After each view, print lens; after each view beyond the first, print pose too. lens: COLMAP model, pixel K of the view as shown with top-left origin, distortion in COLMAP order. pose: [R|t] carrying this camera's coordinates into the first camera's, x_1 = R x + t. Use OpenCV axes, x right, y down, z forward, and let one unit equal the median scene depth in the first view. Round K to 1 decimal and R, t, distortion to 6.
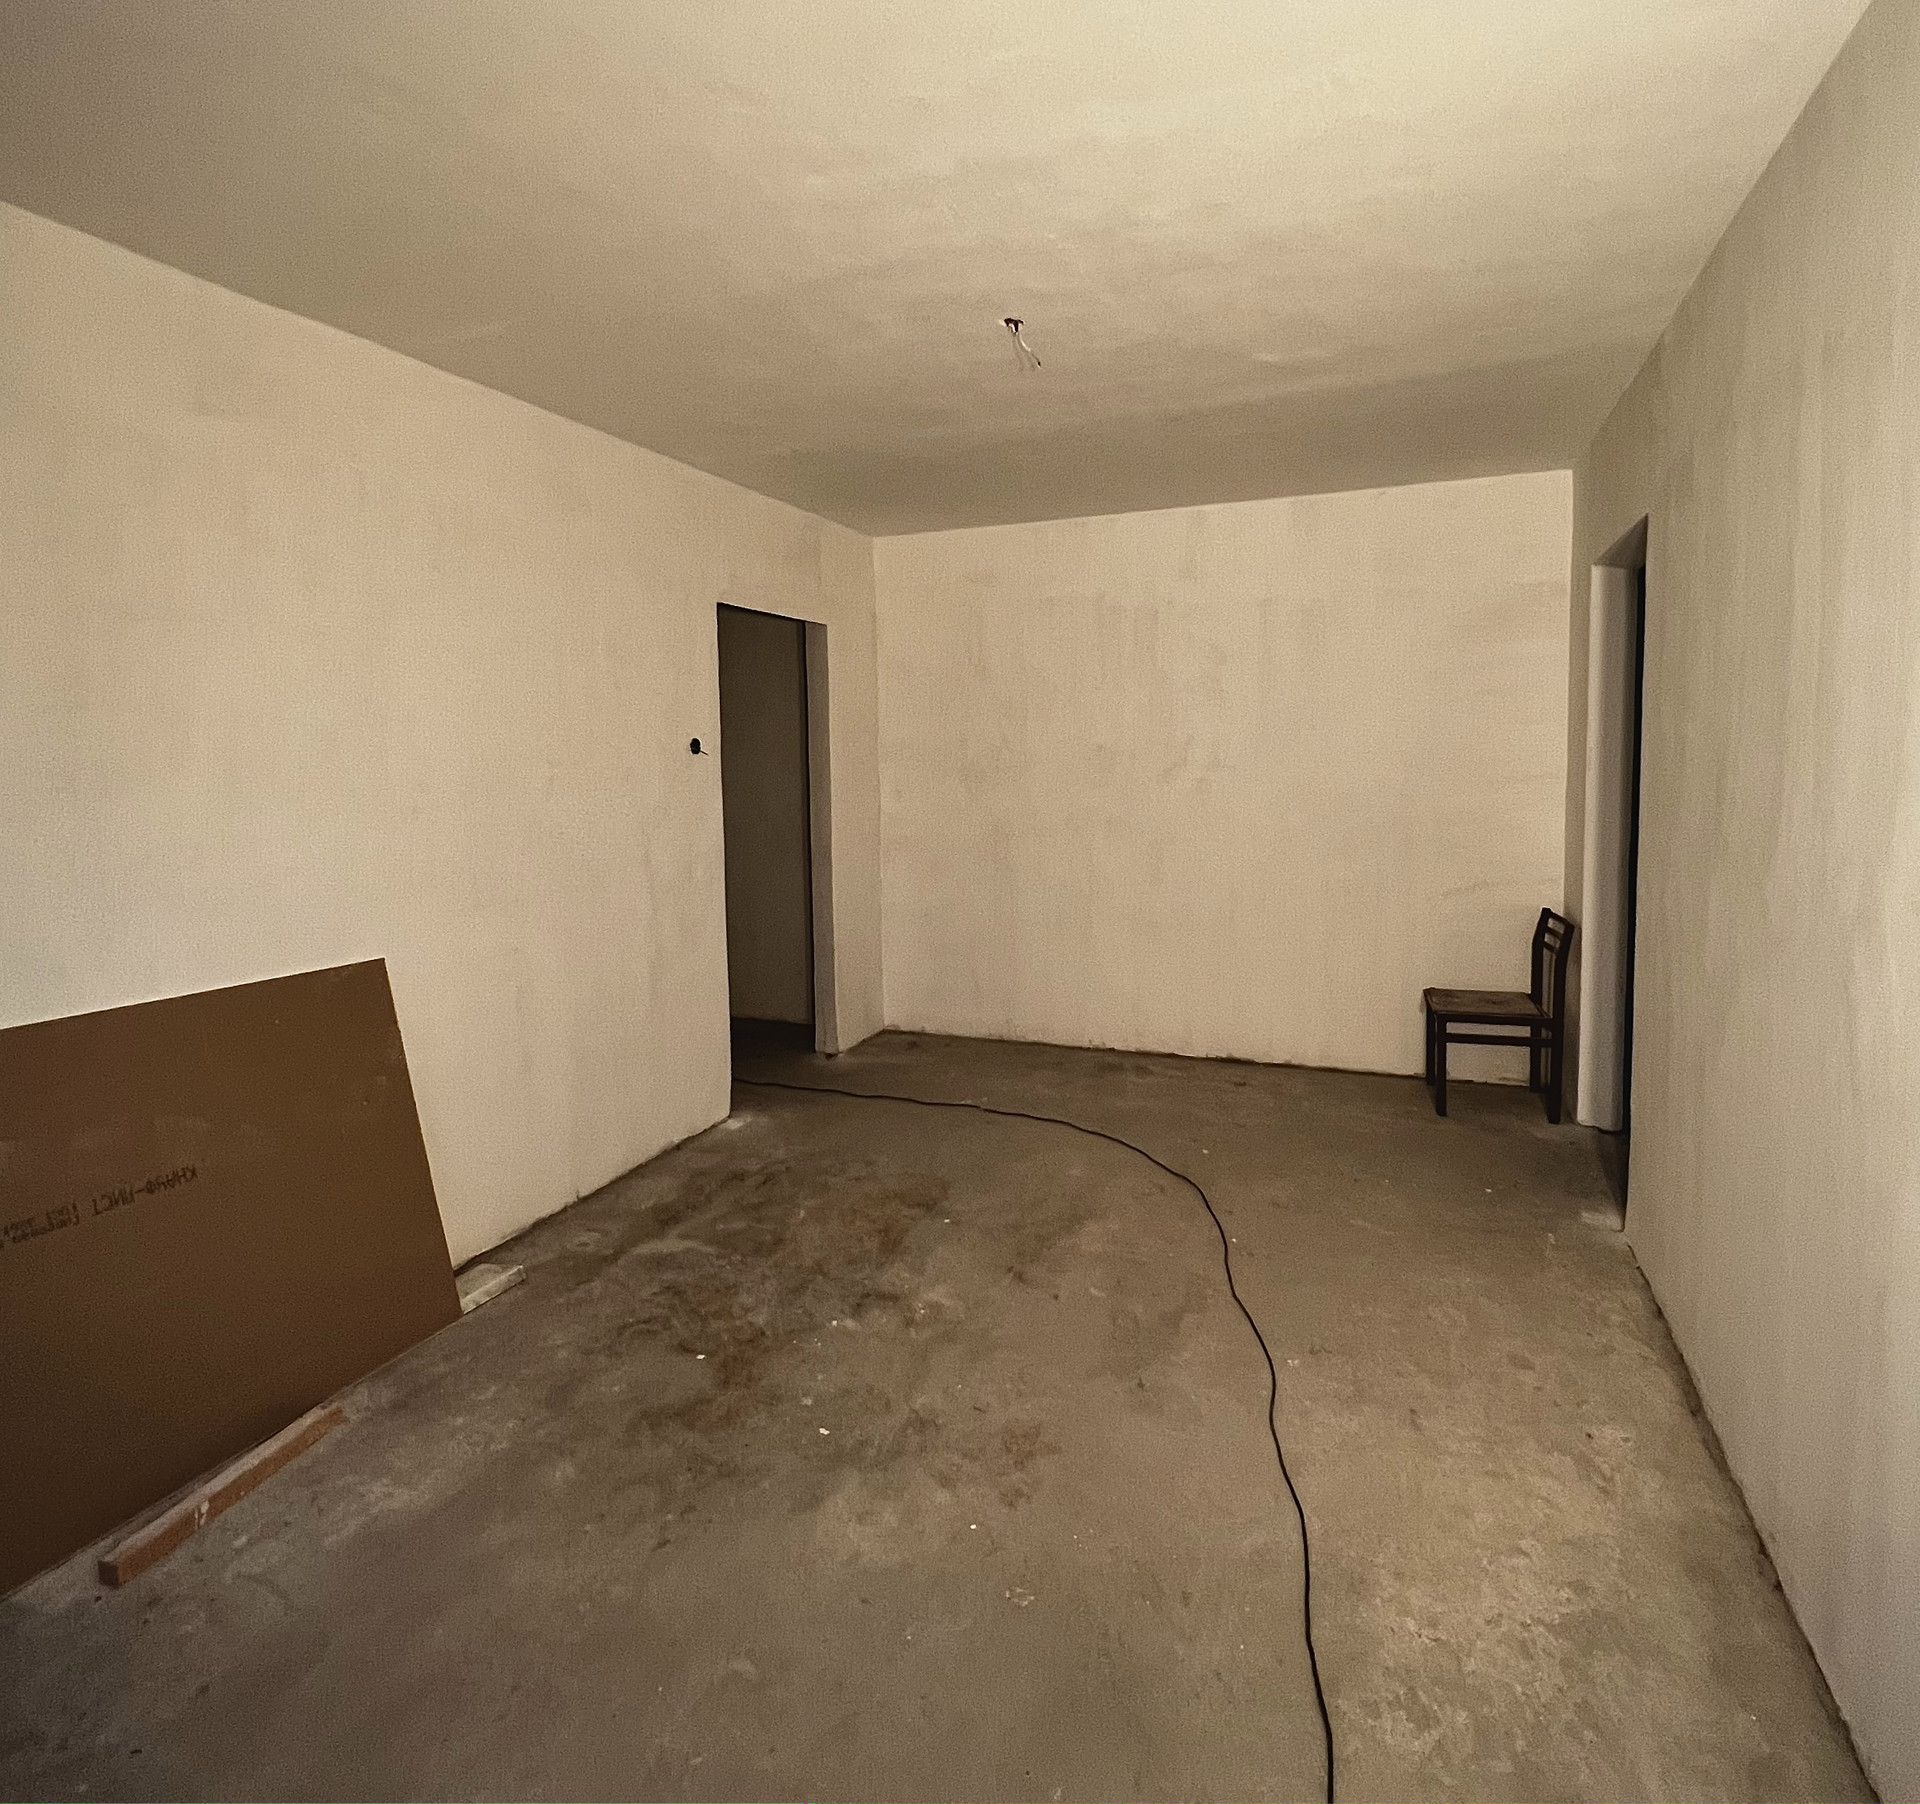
lens RADIAL K [[1038.2, 0, 968.6], [0, 1038.2, 927.5], [0, 0, 1]] dist [0.002172, 0.000080]
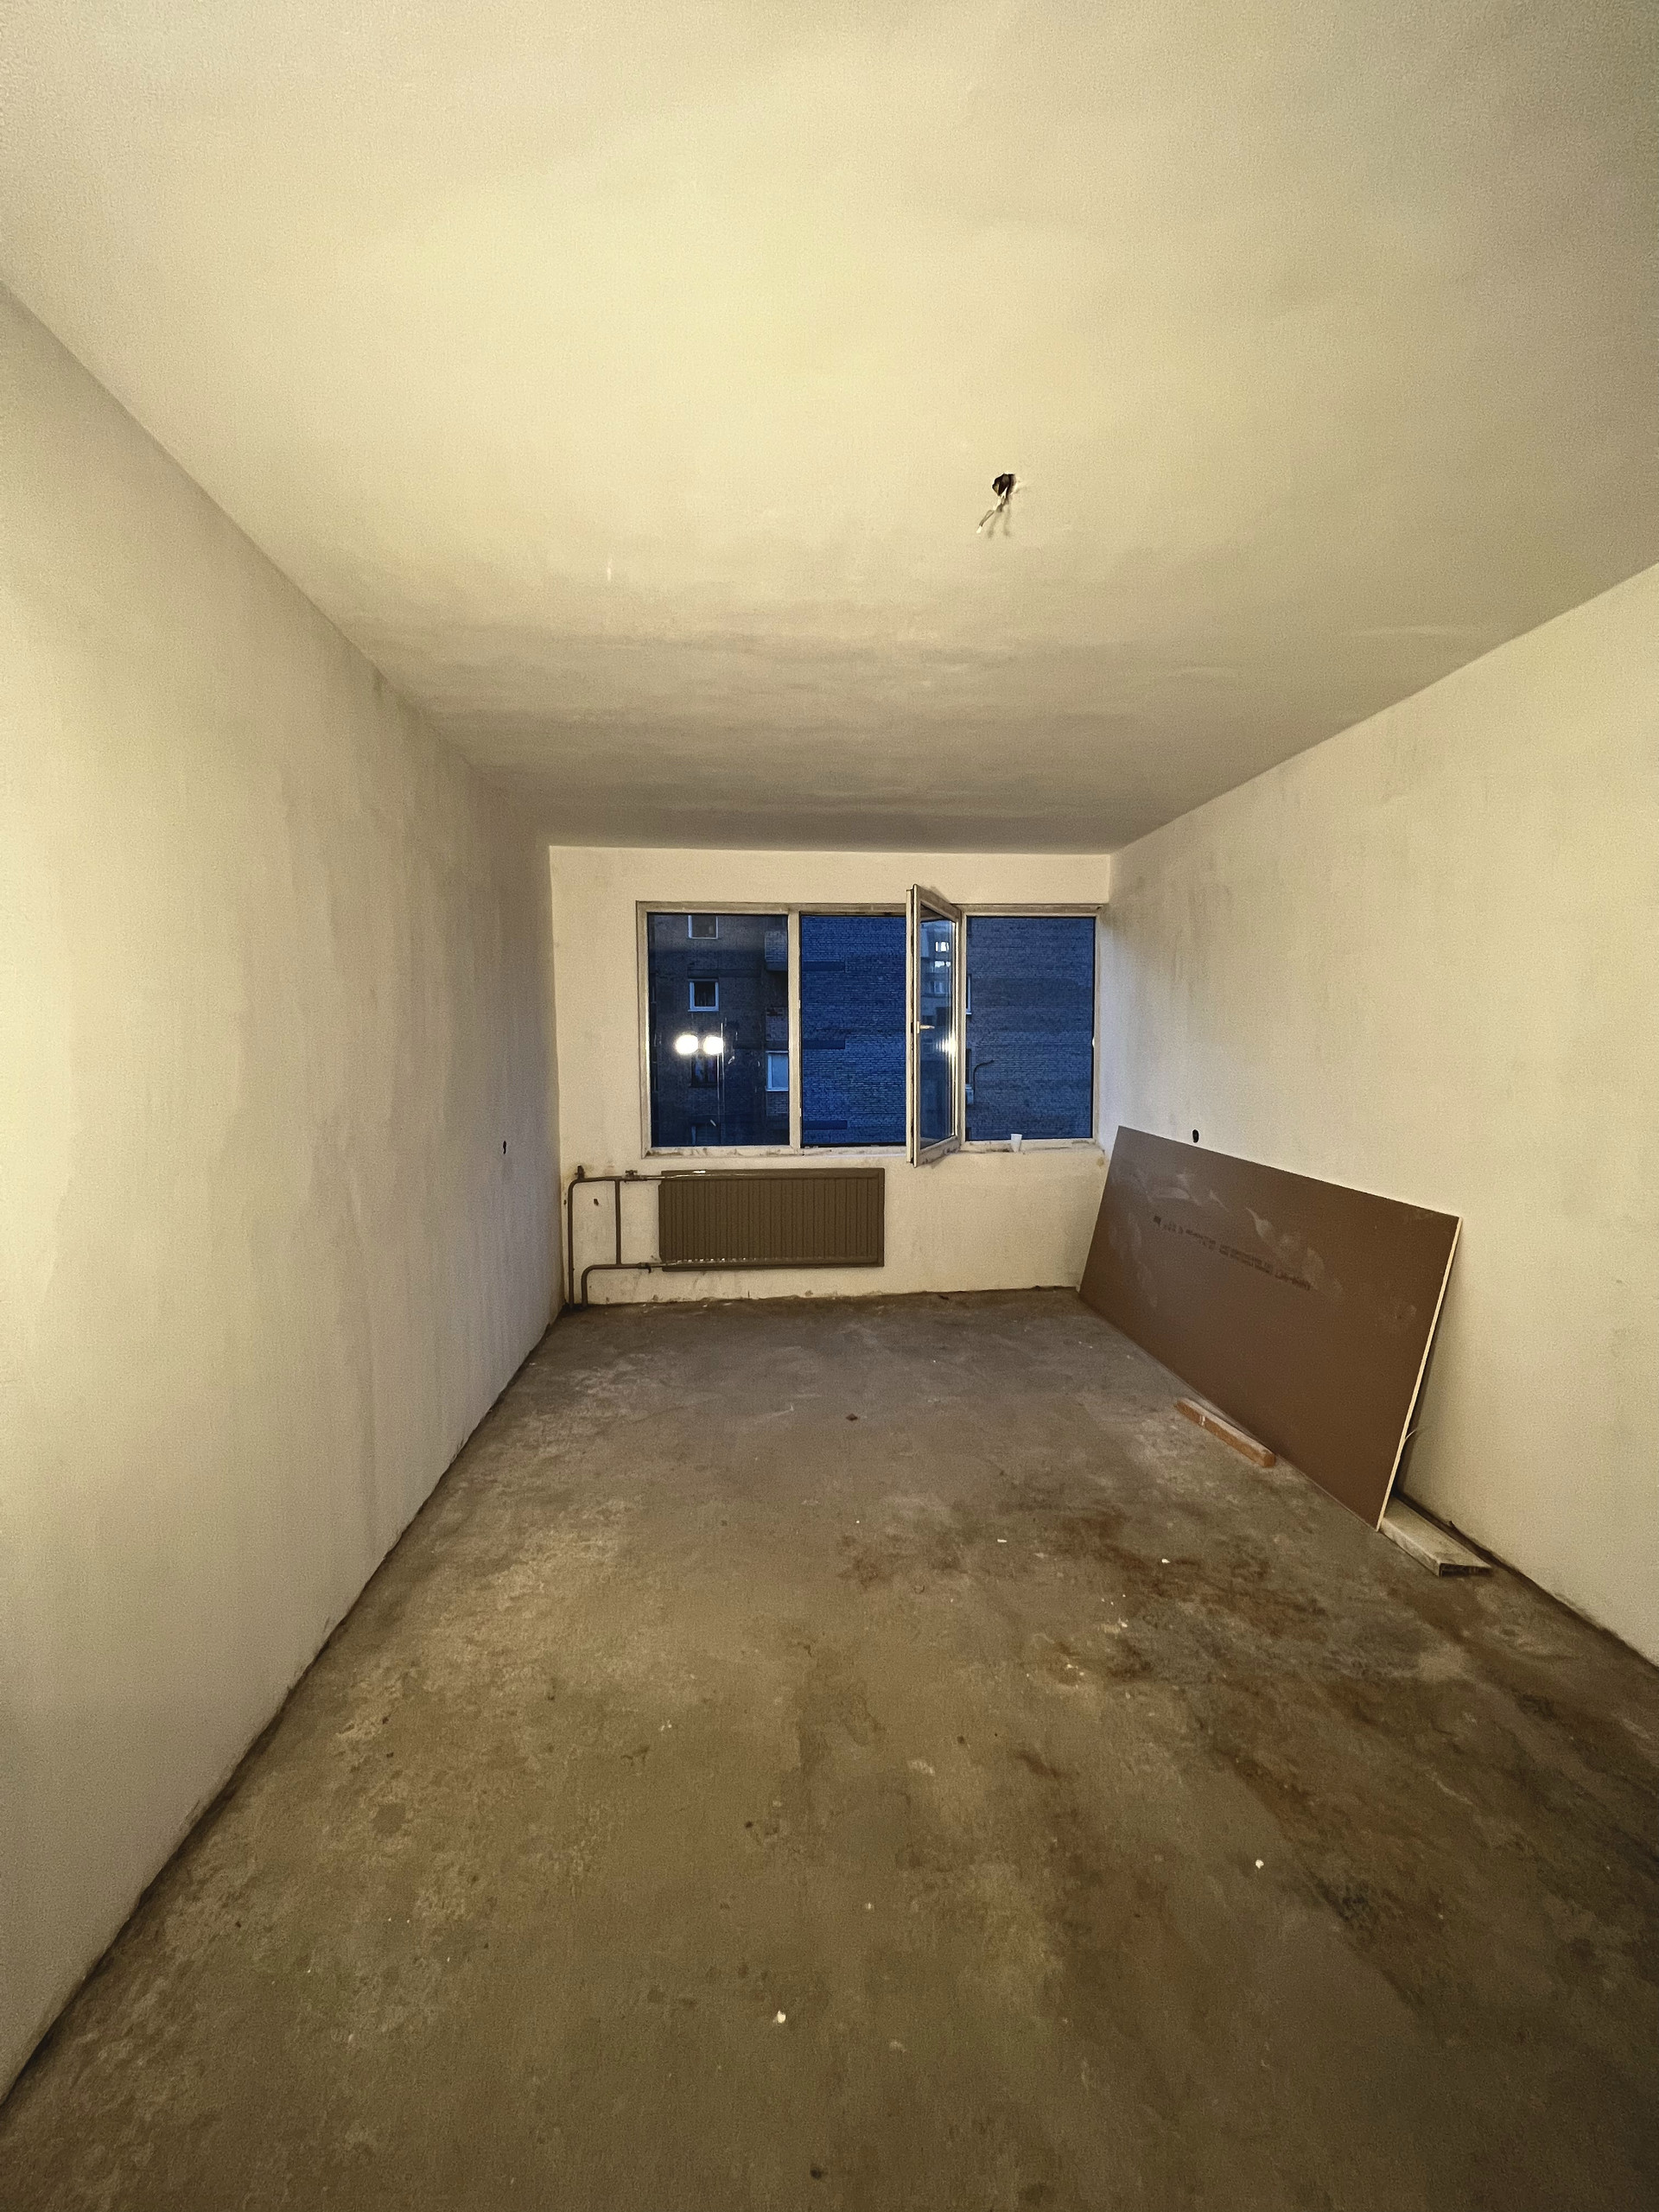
lens RADIAL K [[880.7, 0, 834.0], [0, 880.7, 1112.5], [0, 0, 1]] dist [-0.002247, -0.000097]
pose [[-0.881725, 0.055846, -0.468446, 0.525500], [-0.061413, 0.970932, 0.231344, -0.290053], [0.467749, 0.232751, -0.852665, 1.637241]]
